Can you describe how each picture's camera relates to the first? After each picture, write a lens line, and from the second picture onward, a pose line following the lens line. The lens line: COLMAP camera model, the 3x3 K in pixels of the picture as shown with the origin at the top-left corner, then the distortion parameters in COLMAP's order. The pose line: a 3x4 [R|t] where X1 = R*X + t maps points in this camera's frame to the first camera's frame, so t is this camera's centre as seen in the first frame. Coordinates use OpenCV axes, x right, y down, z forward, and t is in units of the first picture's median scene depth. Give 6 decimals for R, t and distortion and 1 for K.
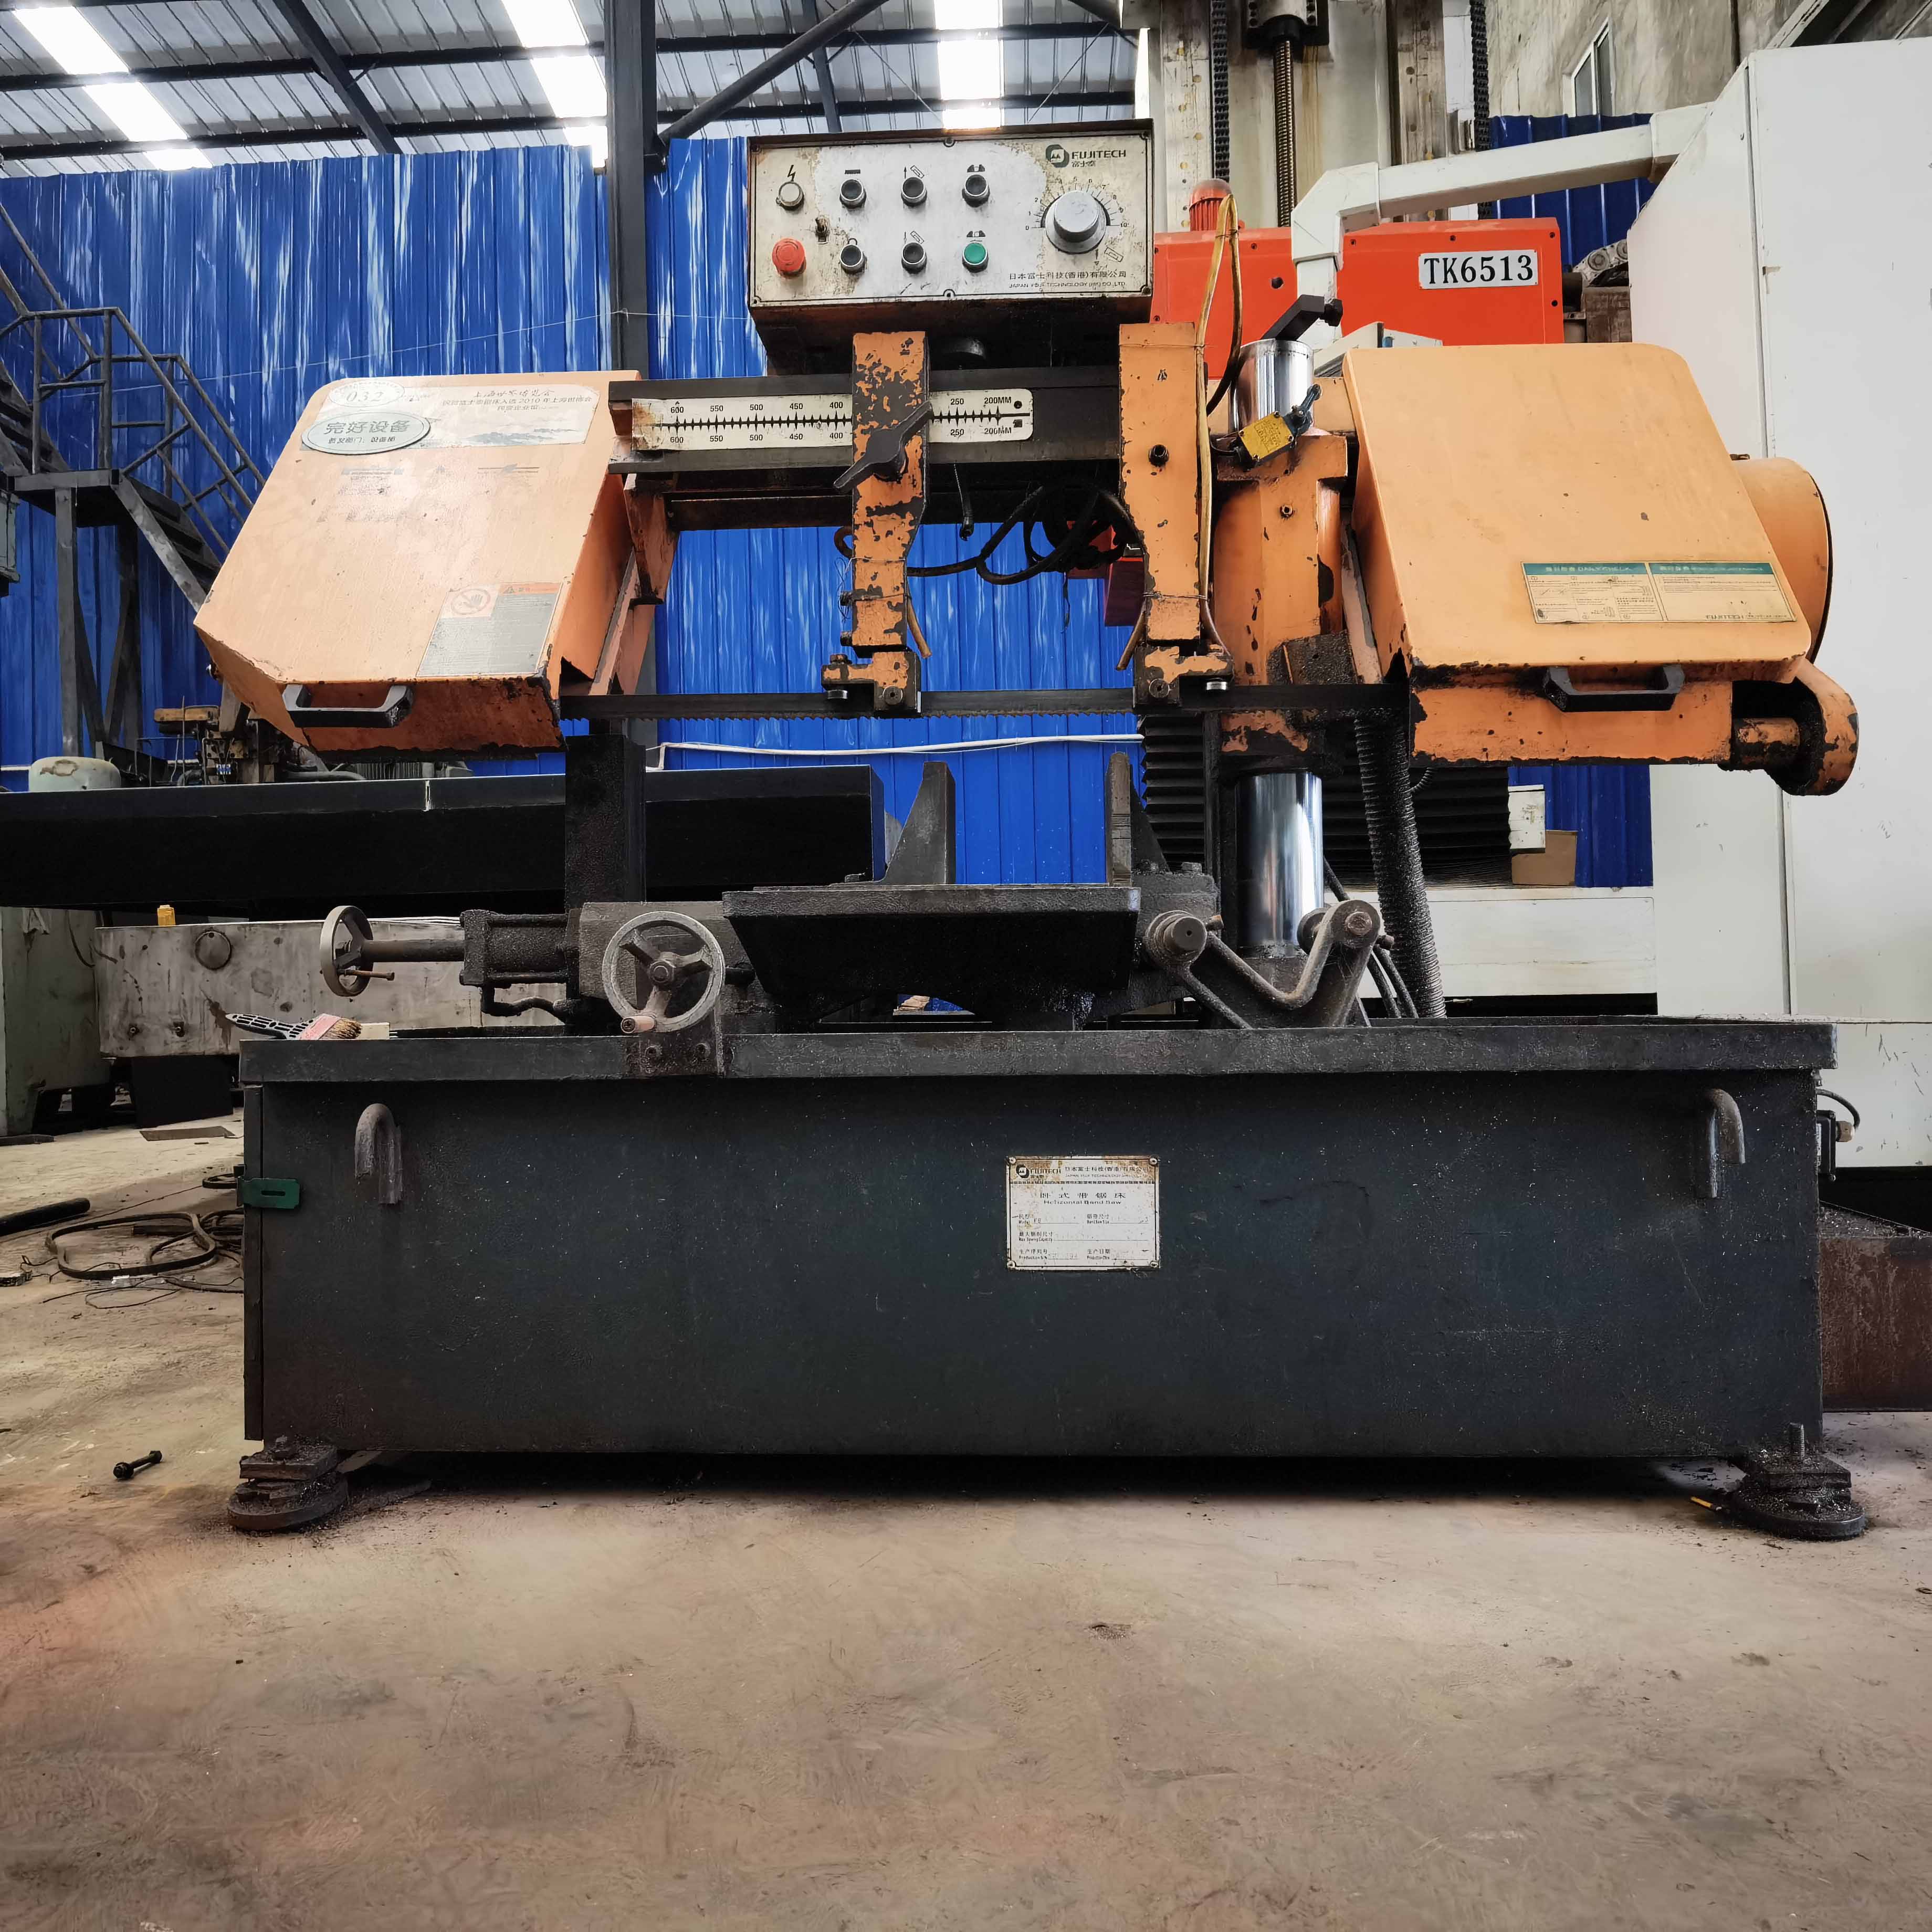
lens RADIAL K [[1493.5, 0, 970.1], [0, 1493.5, 961.9], [0, 0, 1]] dist [-0.000270, -0.030333]
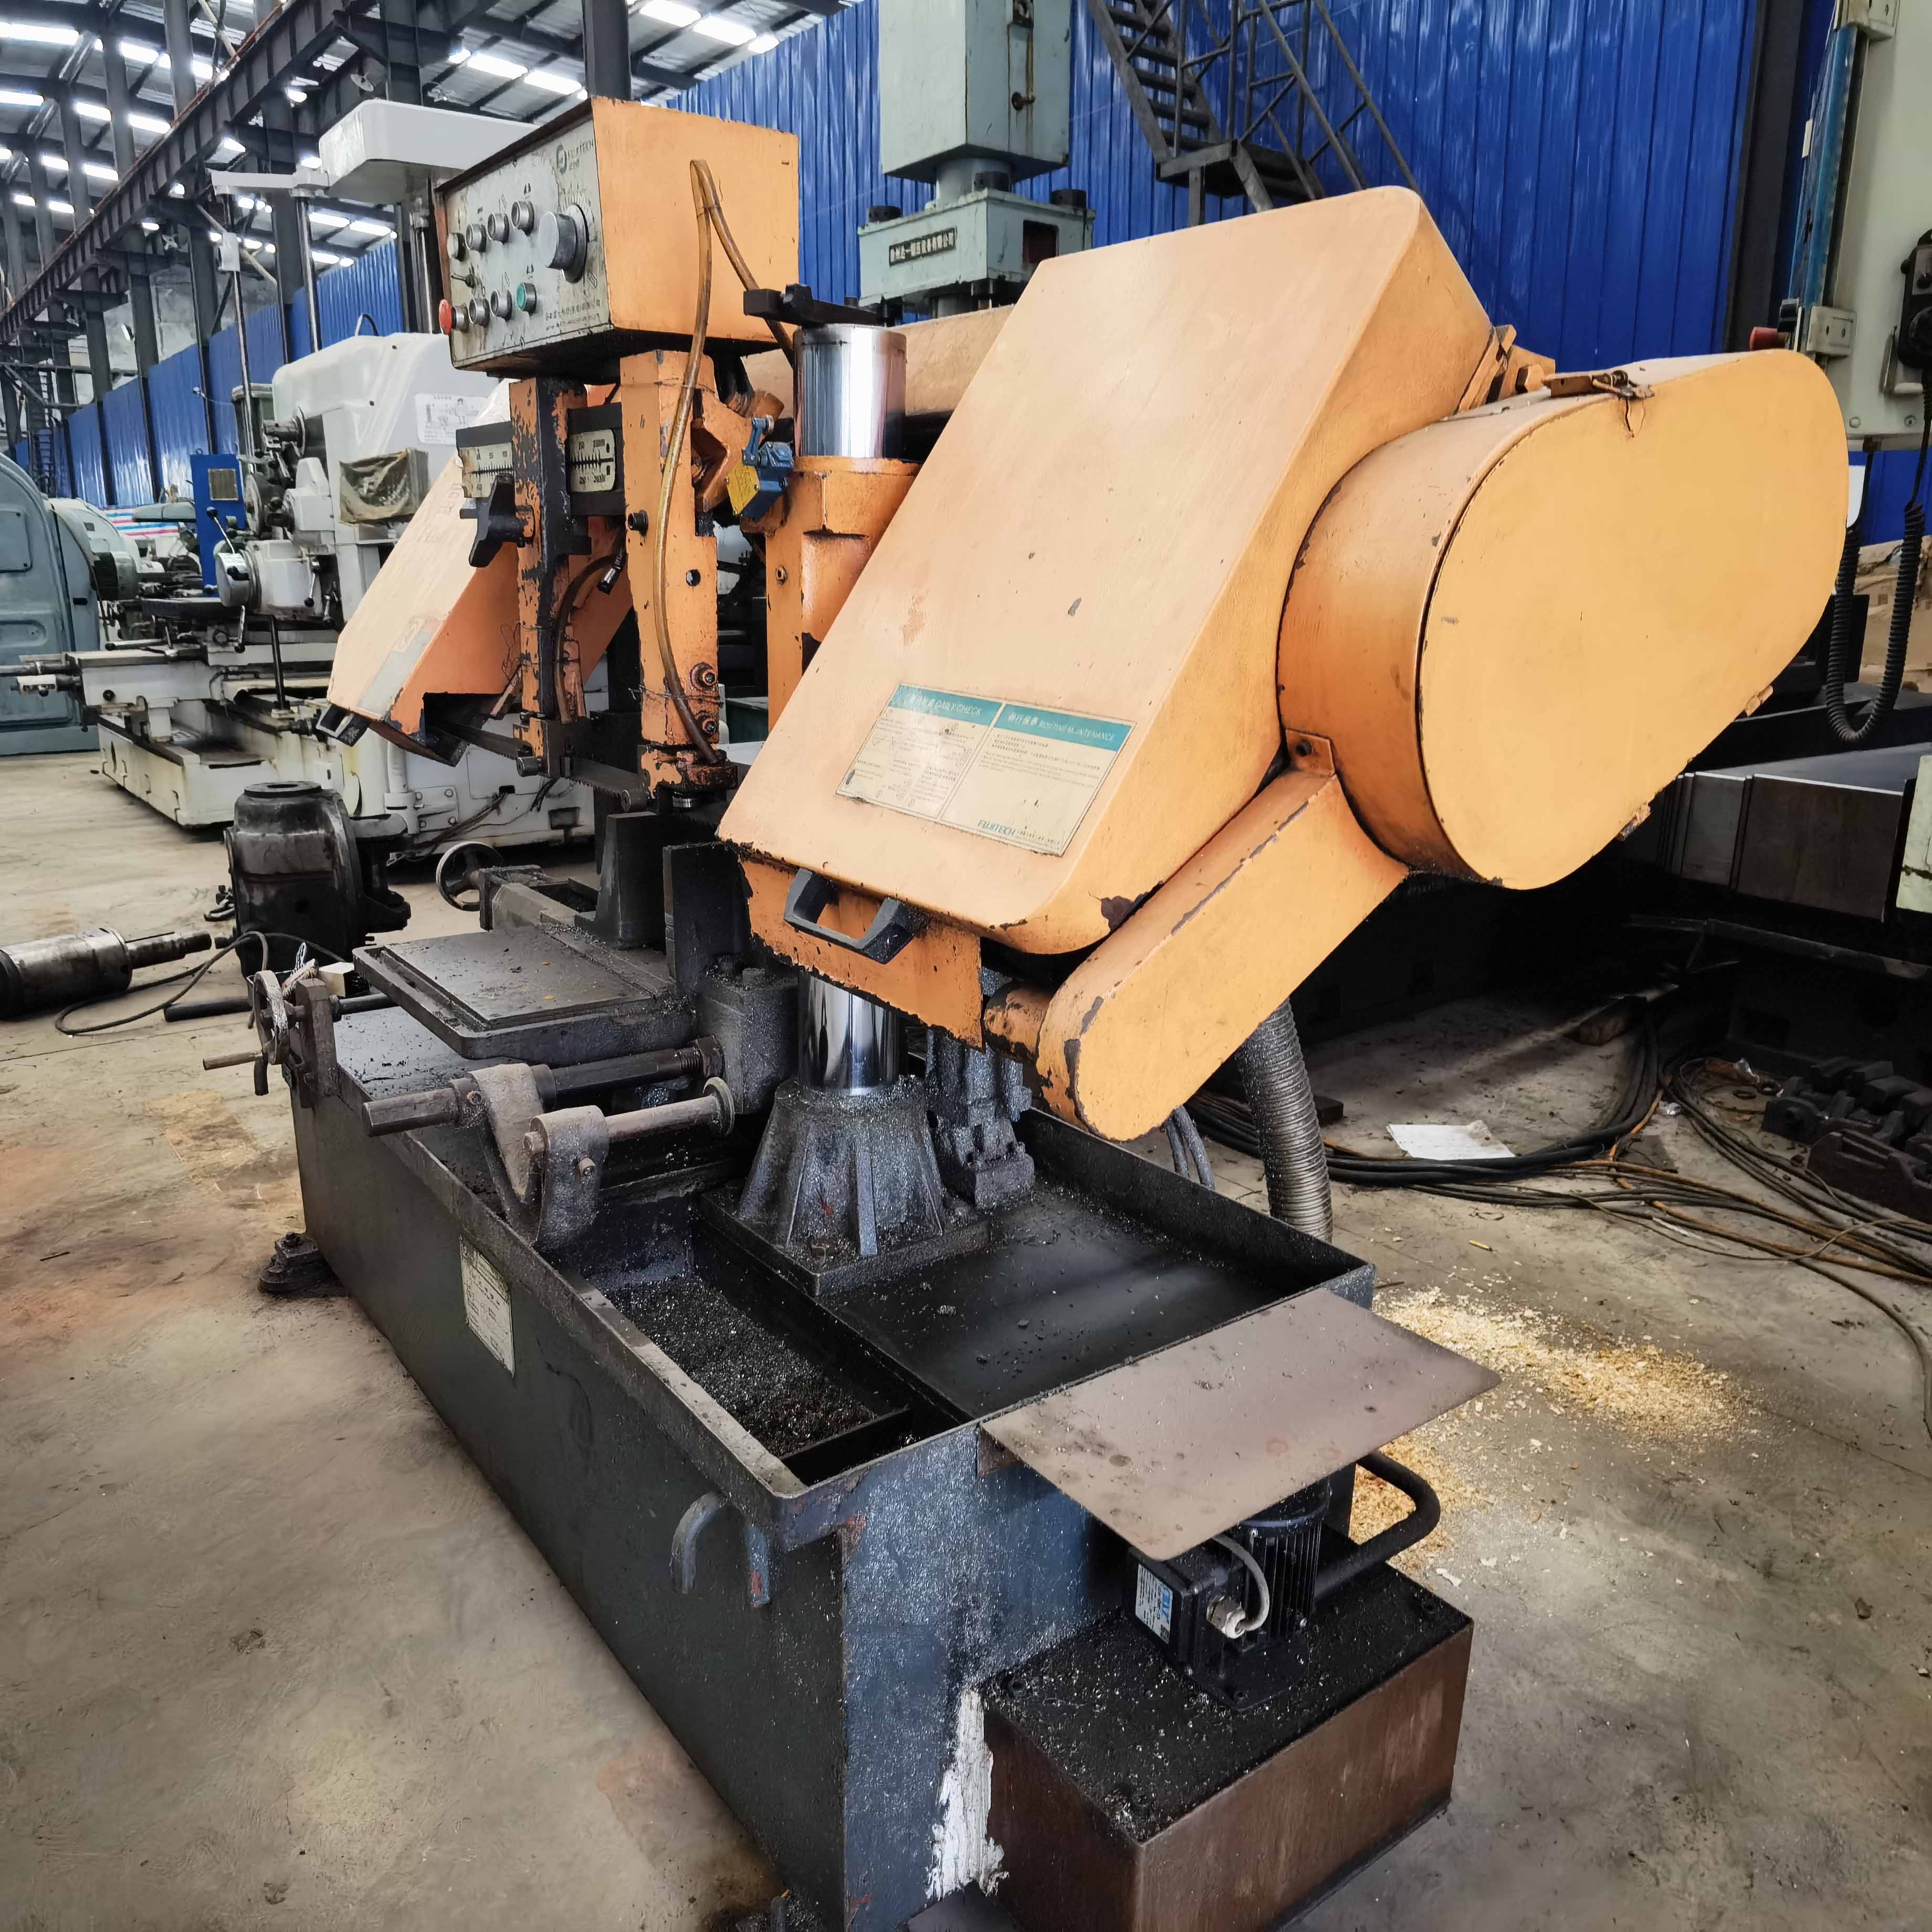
lens RADIAL K [[1493.5, 0, 954.0], [0, 1493.5, 971.0], [0, 0, 1]] dist [-0.000270, -0.030333]
pose [[0.632618, 0.222897, -0.741695, 0.922019], [-0.005141, 0.958875, 0.283781, -0.333236], [0.774447, -0.175712, 0.607748, 0.567921]]
